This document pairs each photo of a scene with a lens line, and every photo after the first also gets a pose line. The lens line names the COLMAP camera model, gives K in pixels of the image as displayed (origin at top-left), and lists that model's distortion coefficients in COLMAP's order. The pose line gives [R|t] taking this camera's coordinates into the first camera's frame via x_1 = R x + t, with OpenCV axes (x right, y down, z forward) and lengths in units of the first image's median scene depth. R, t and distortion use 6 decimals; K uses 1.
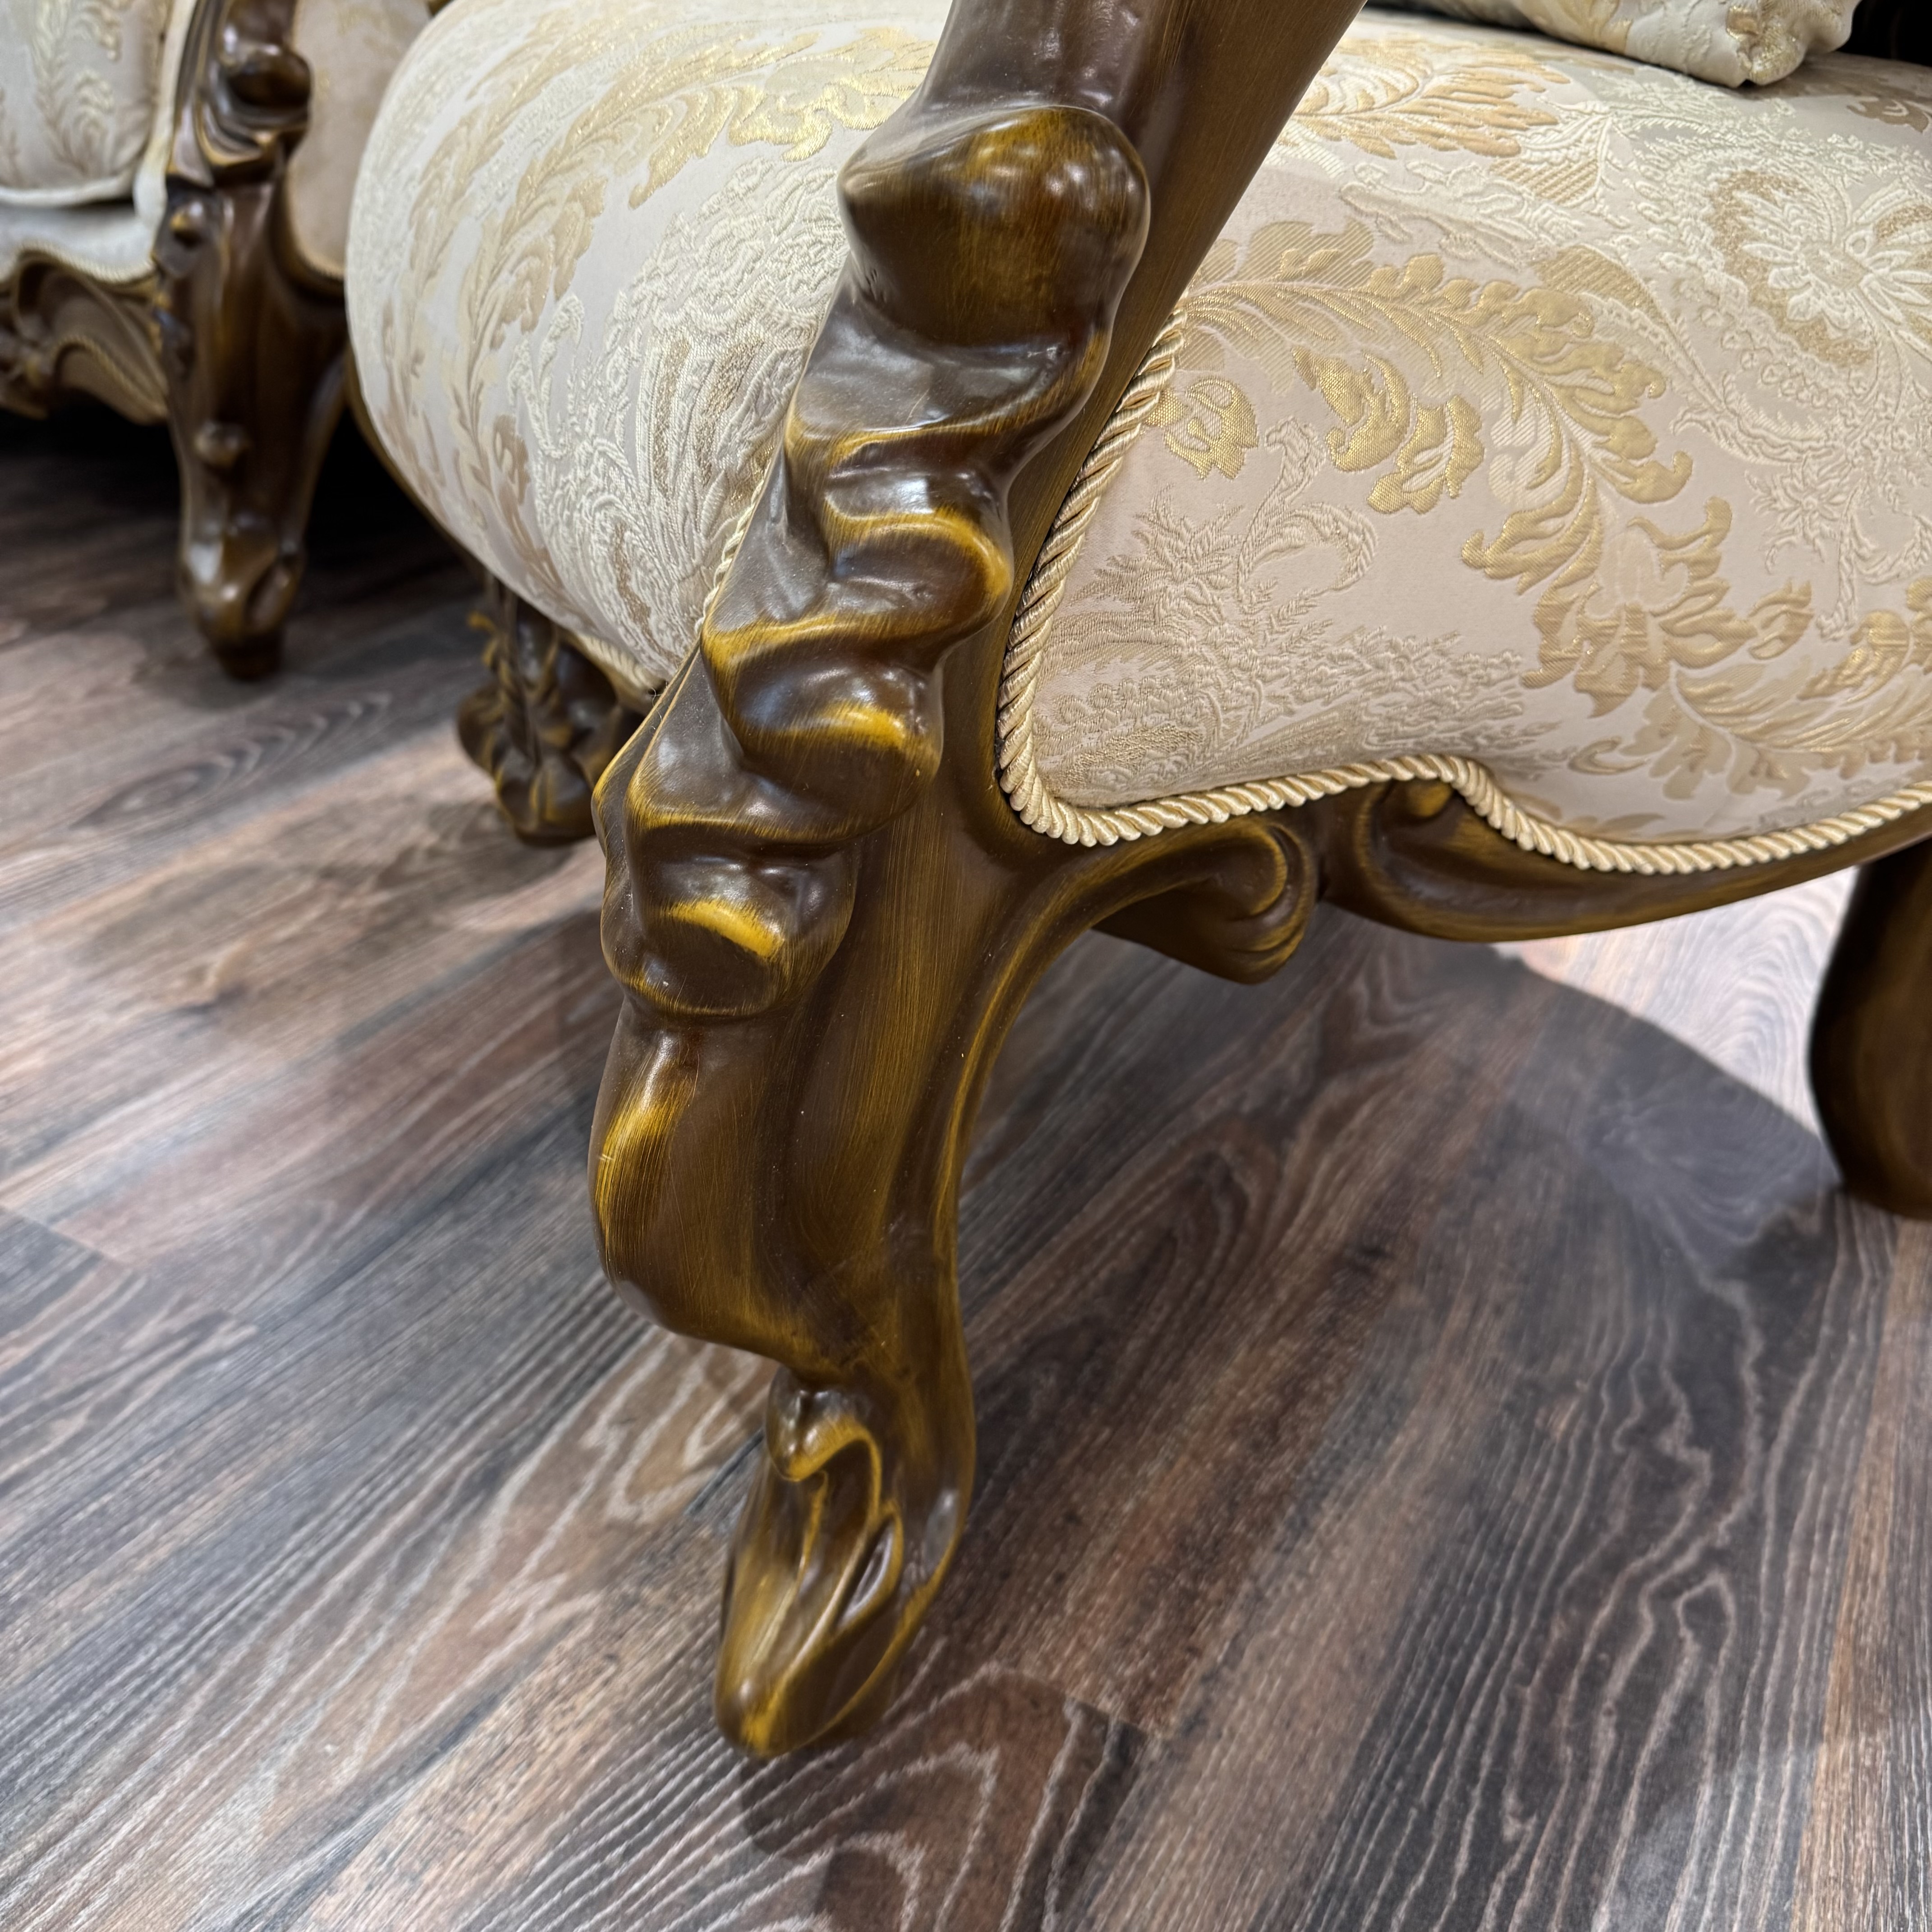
lens RADIAL K [[1856.8, 0, 965.1], [0, 1856.8, 958.3], [0, 0, 1]] dist [0.057793, -0.134447]
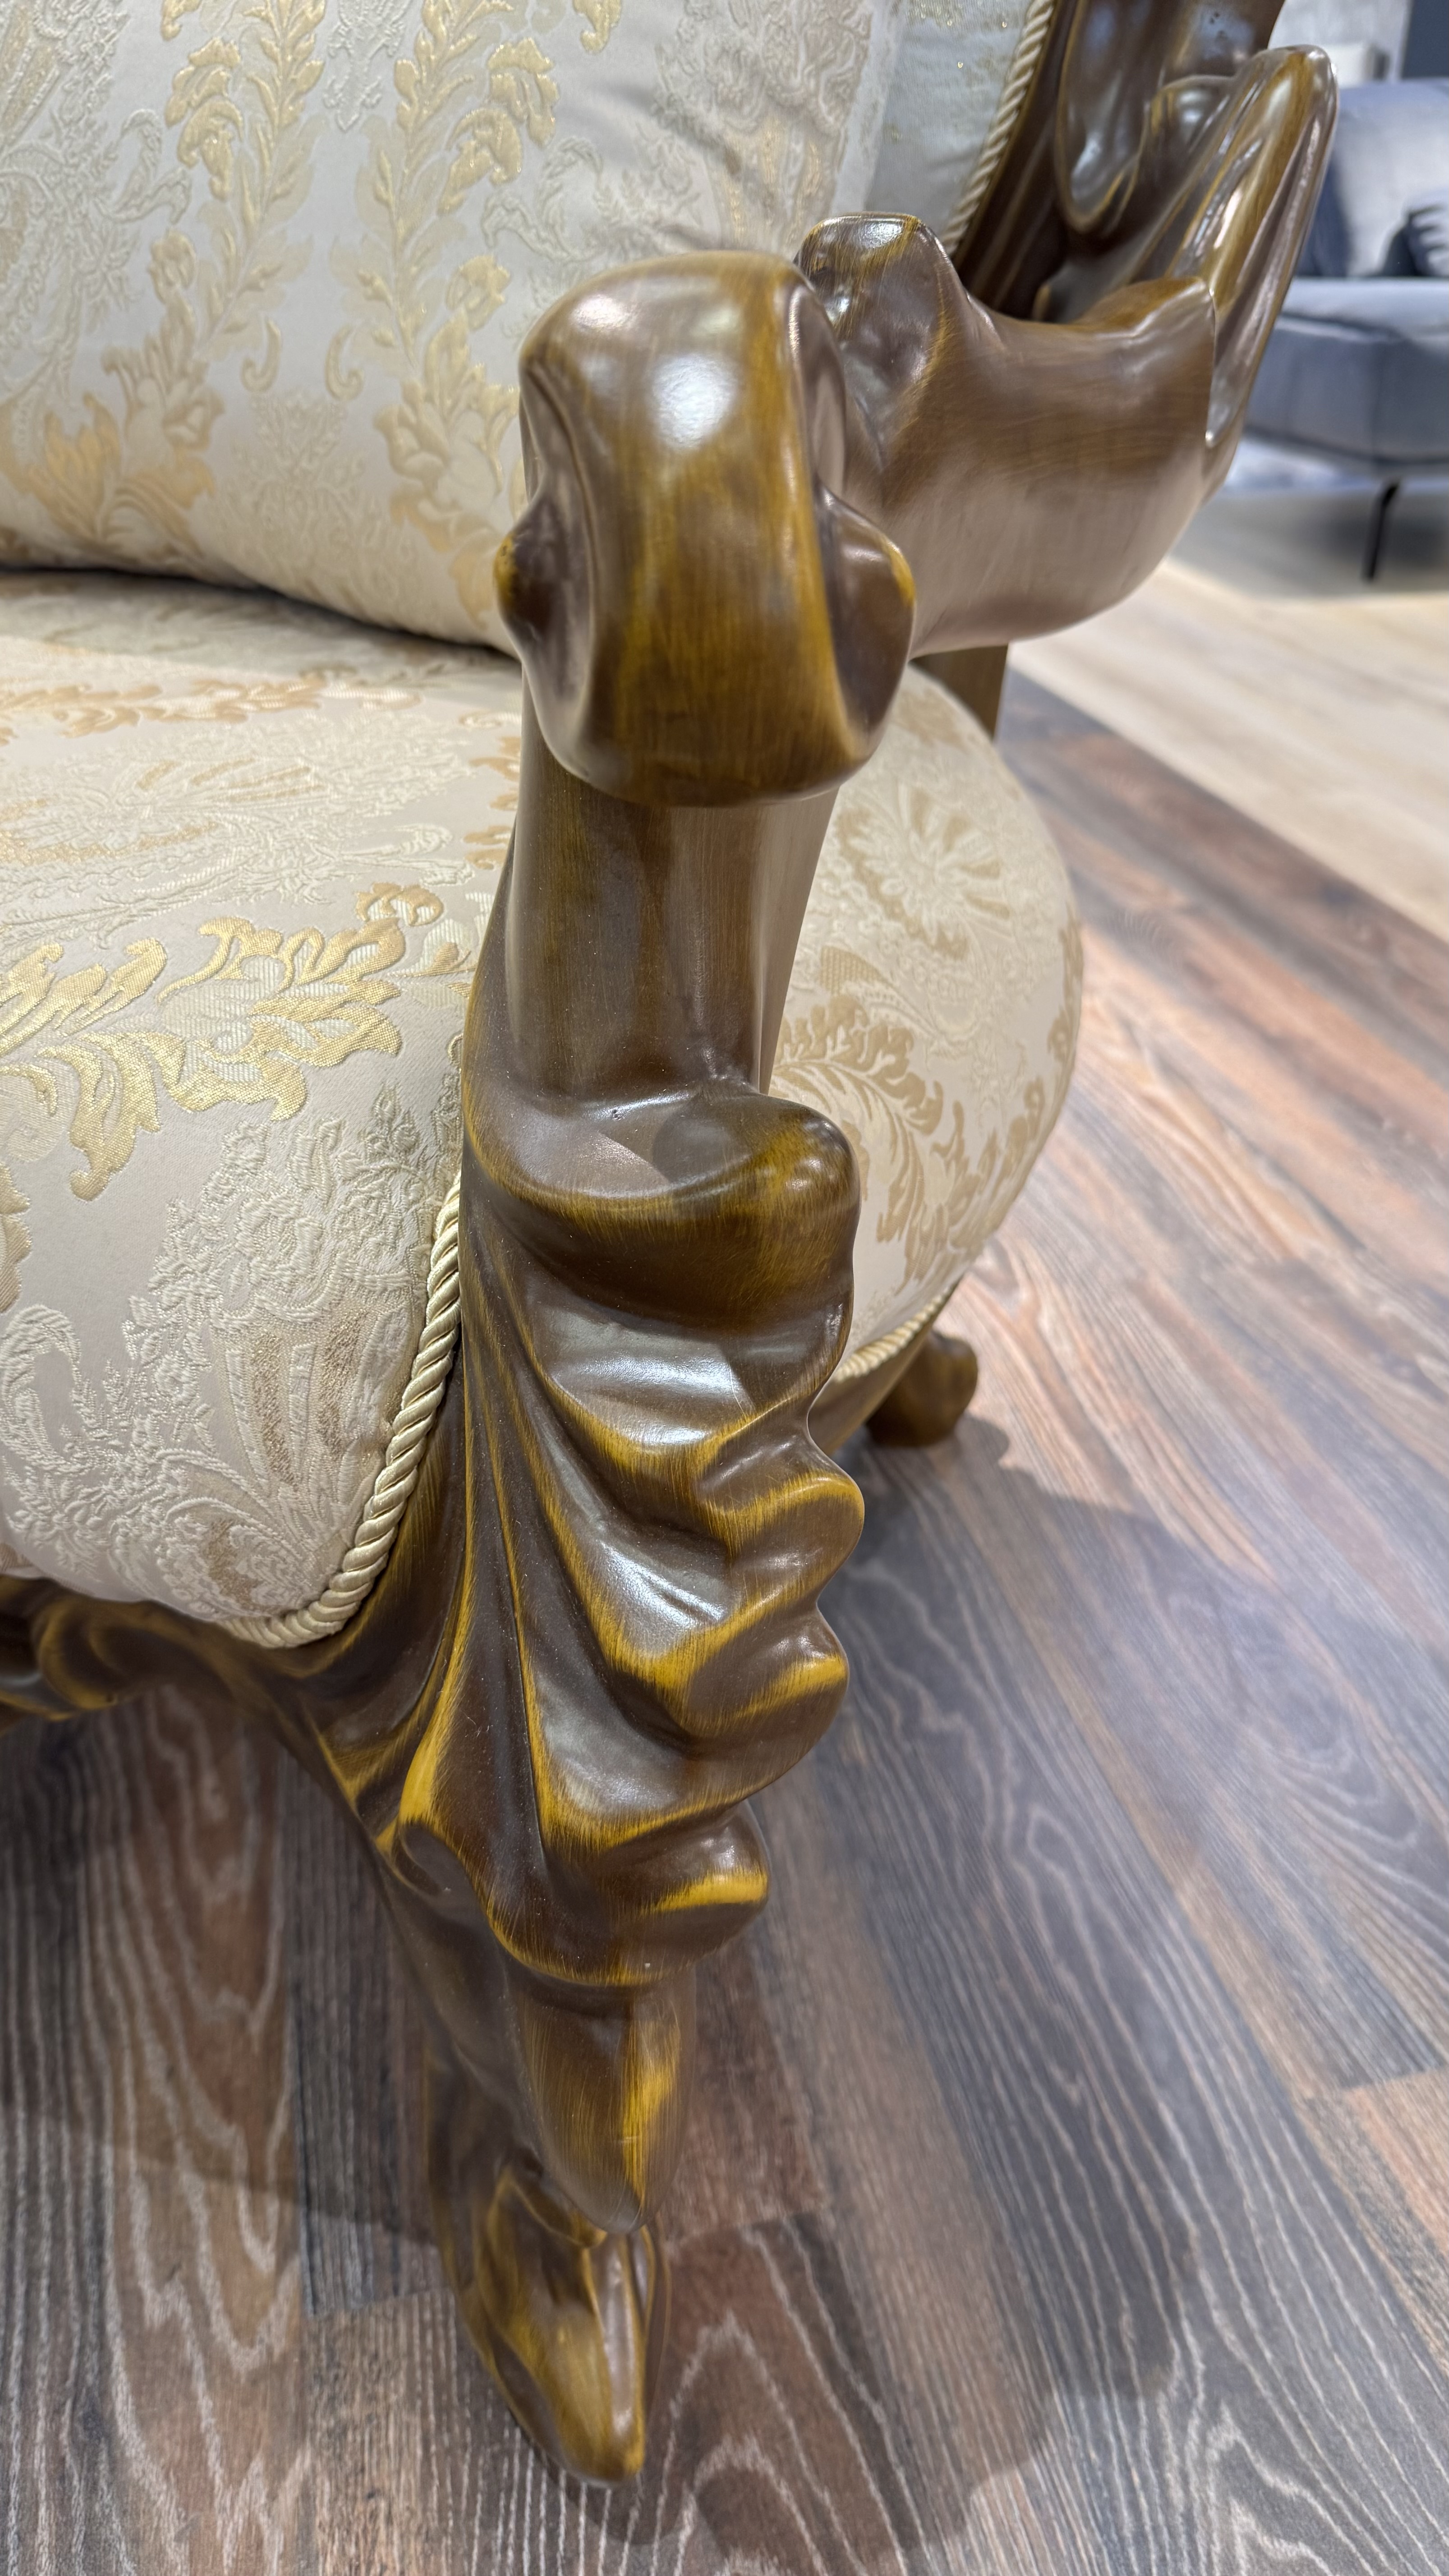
lens RADIAL K [[1861.0, 0, 713.3], [0, 1861.0, 1296.6], [0, 0, 1]] dist [0.030397, -0.061620]
pose [[0.749242, -0.377939, 0.543873, -0.335418], [0.345179, 0.923678, 0.166346, -0.292430], [-0.565232, 0.063100, 0.822515, 0.057404]]
